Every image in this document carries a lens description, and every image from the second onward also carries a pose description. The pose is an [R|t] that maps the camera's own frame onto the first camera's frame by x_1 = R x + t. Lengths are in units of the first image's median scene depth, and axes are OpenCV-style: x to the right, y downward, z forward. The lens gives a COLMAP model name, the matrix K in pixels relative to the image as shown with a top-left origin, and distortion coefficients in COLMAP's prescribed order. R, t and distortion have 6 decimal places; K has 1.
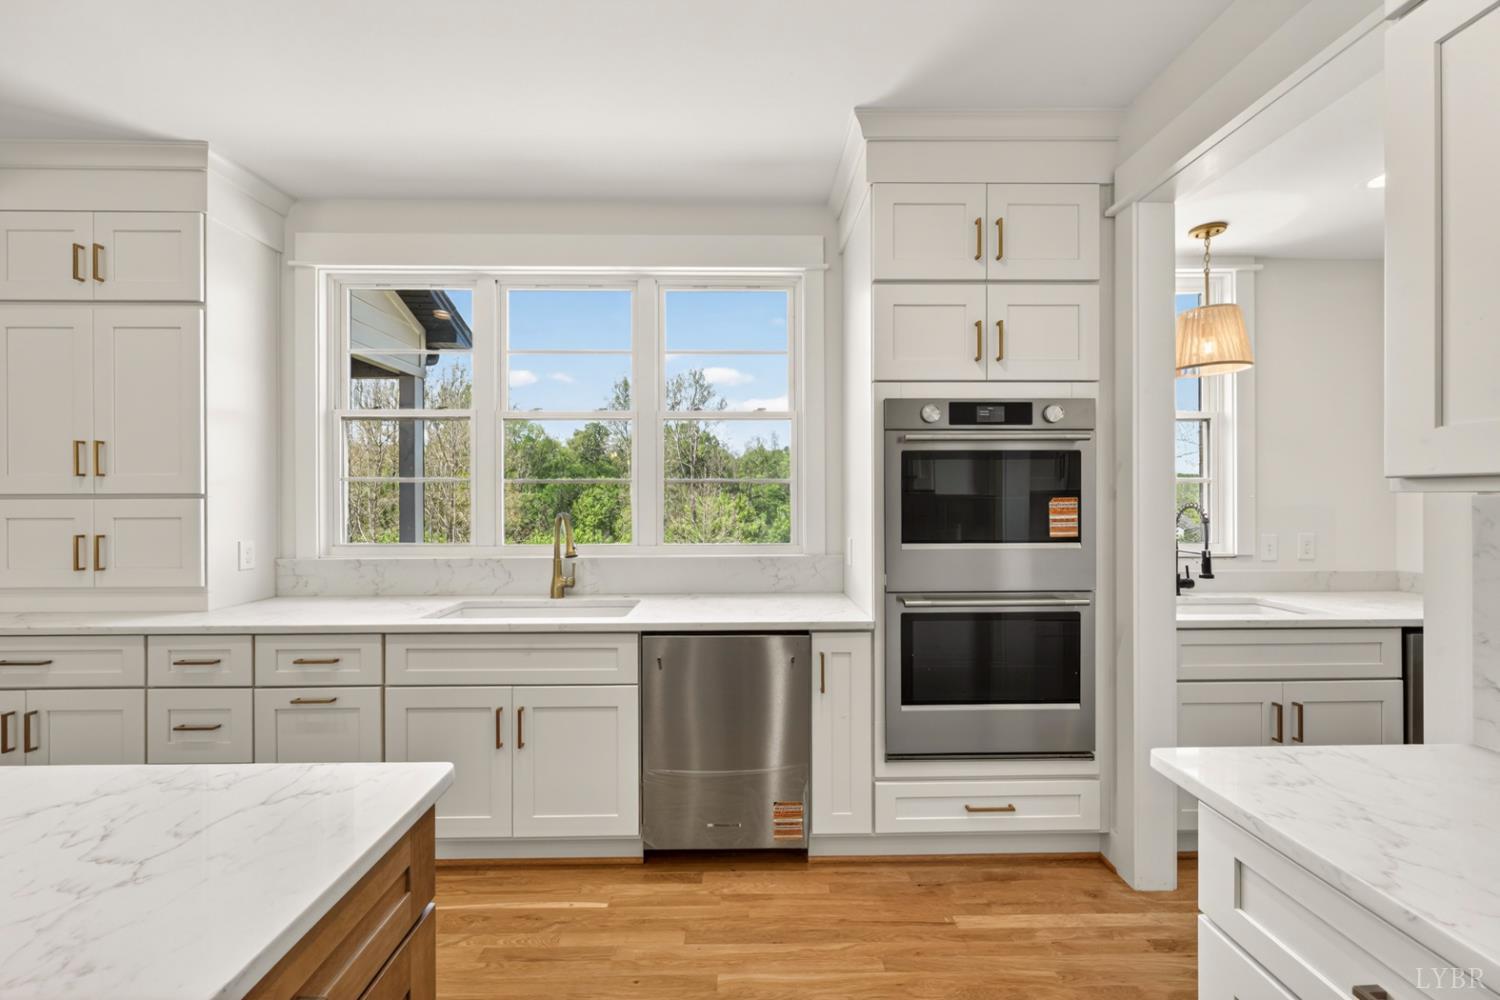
lens RADIAL K [[693.5, 0, 749.9], [0, 693.5, 495.6], [0, 0, 1]] dist [-0.011799, 0.001524]
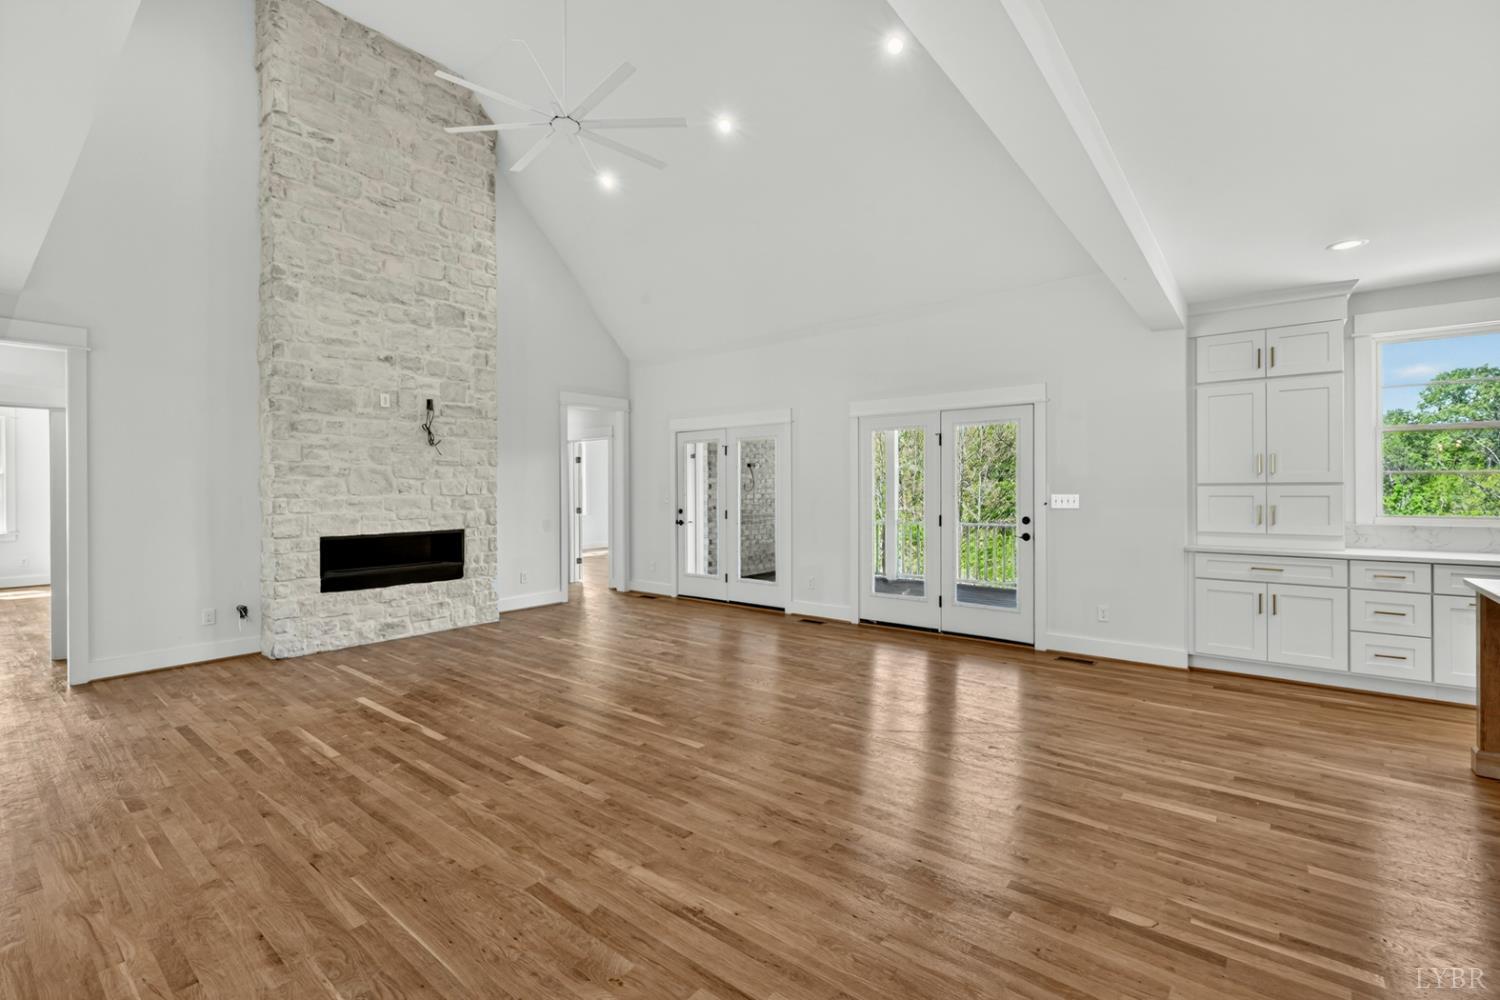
lens RADIAL K [[650.5, 0, 754.7], [0, 650.5, 489.8], [0, 0, 1]] dist [-0.001885, -0.000249]
pose [[0.769970, 0.000451, -0.638080, -0.980944], [0.002172, 0.999992, 0.003328, 0.007467], [0.638077, -0.003948, 0.769963, -1.321195]]
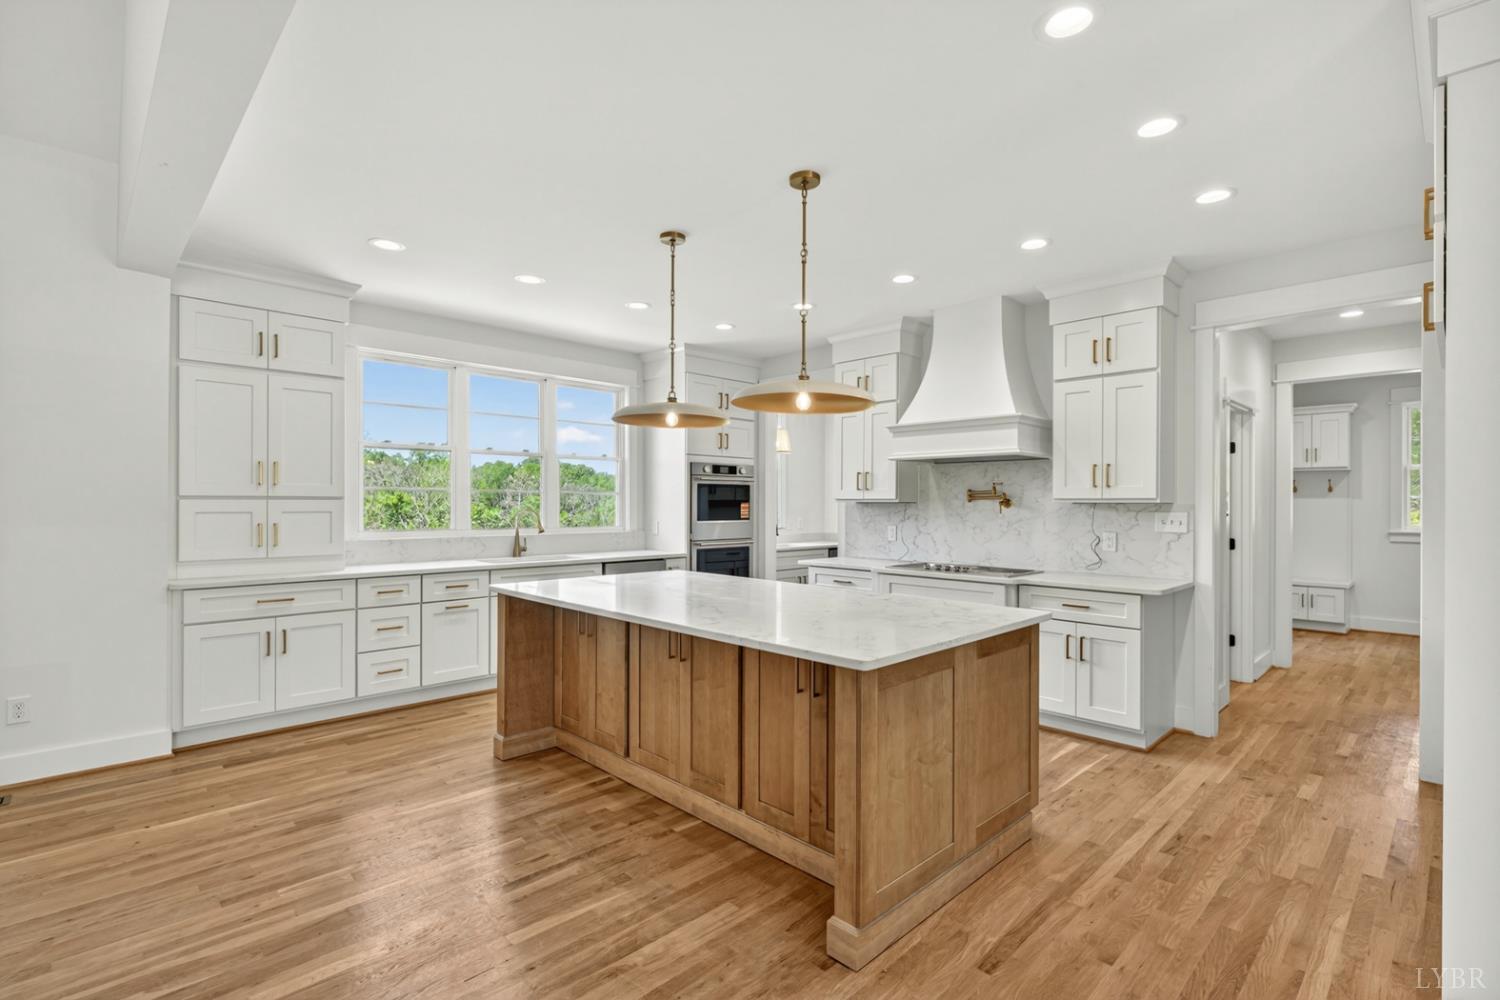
lens RADIAL K [[693.5, 0, 753.8], [0, 693.5, 503.4], [0, 0, 1]] dist [-0.011799, 0.001524]
pose [[0.724563, 0.006497, 0.689178, -1.336251], [-0.004848, 0.999979, -0.004330, 0.015743], [-0.689191, -0.000204, 0.724580, -0.930030]]
